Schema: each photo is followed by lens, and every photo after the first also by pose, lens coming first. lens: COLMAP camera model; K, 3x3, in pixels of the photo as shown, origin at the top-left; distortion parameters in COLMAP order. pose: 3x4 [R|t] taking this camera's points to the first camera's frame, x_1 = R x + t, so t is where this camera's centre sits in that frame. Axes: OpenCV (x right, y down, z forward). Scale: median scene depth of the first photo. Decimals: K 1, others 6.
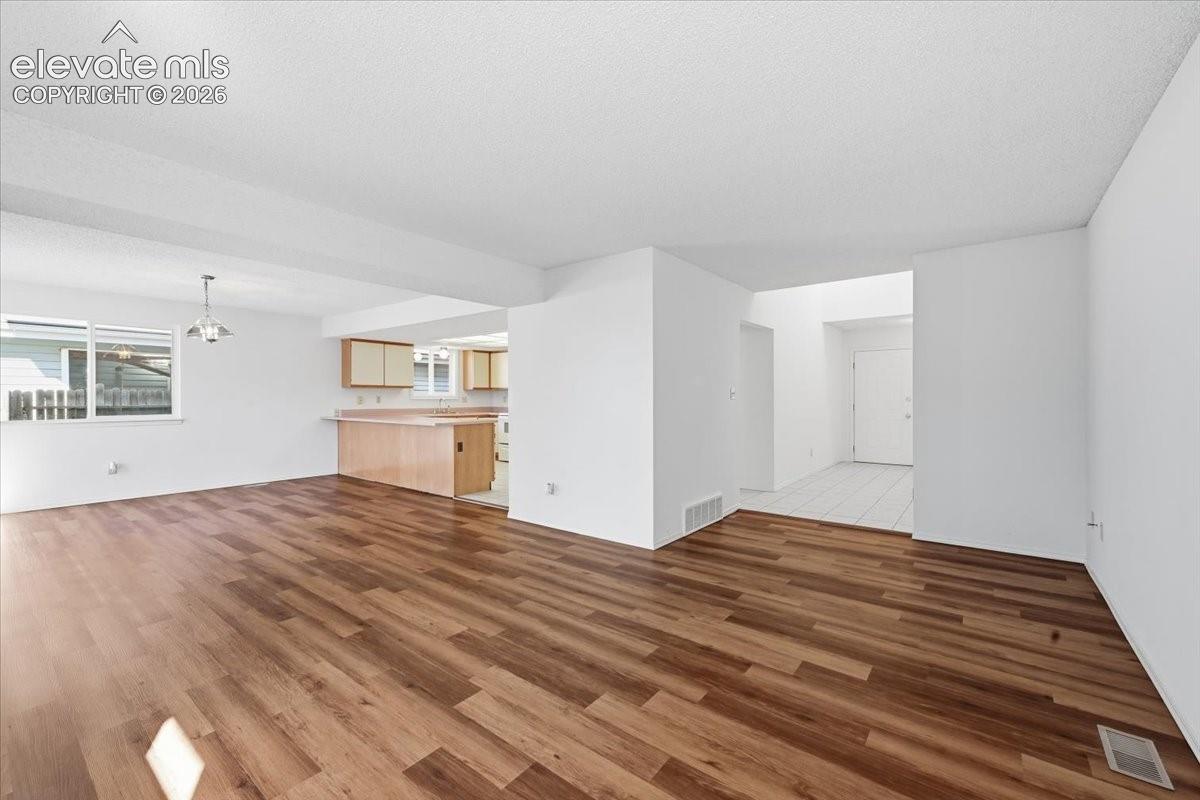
lens RADIAL K [[501.0, 0, 600.0], [0, 501.0, 400.0], [0, 0, 1]] dist [0.000098, 0.000012]
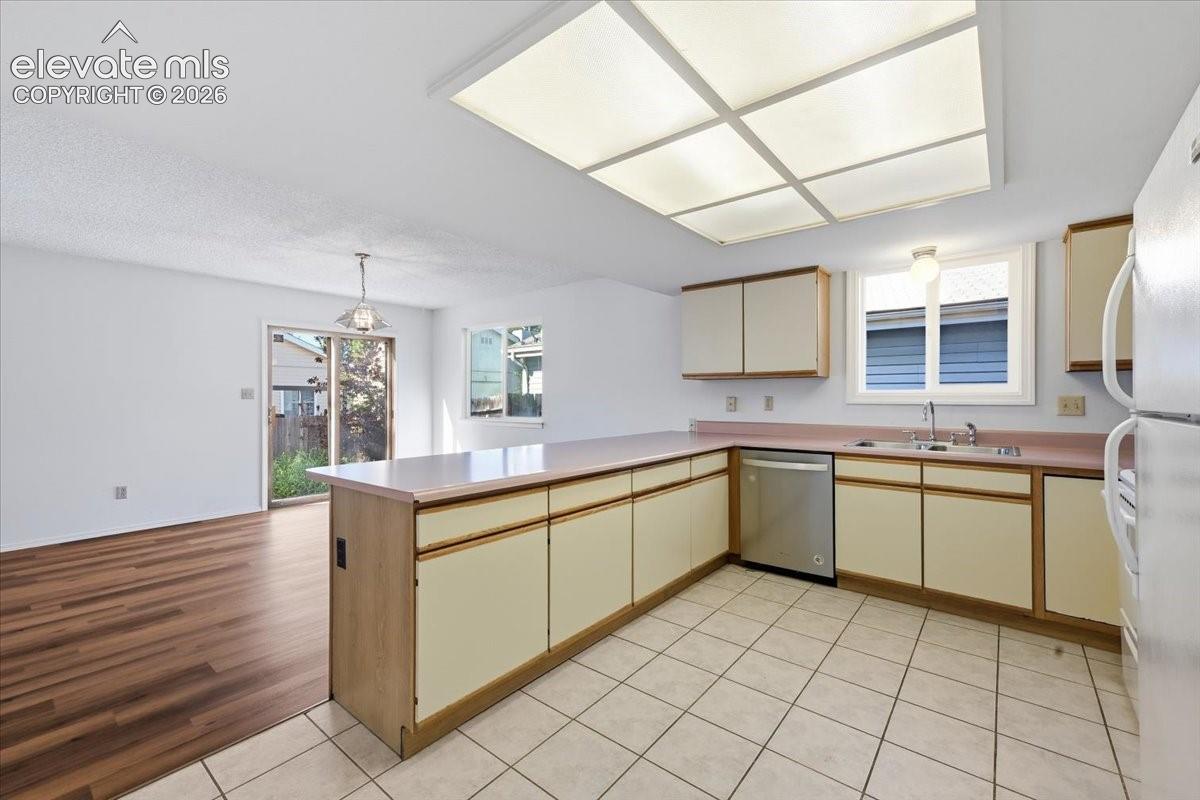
lens RADIAL K [[501.0, 0, 600.0], [0, 501.0, 400.0], [0, 0, 1]] dist [0.000098, 0.000012]
pose [[-0.001528, 0.005450, -0.999984, 0.034040], [-0.002954, 0.999981, 0.005455, -0.006081], [0.999994, 0.002962, -0.001512, 0.868579]]
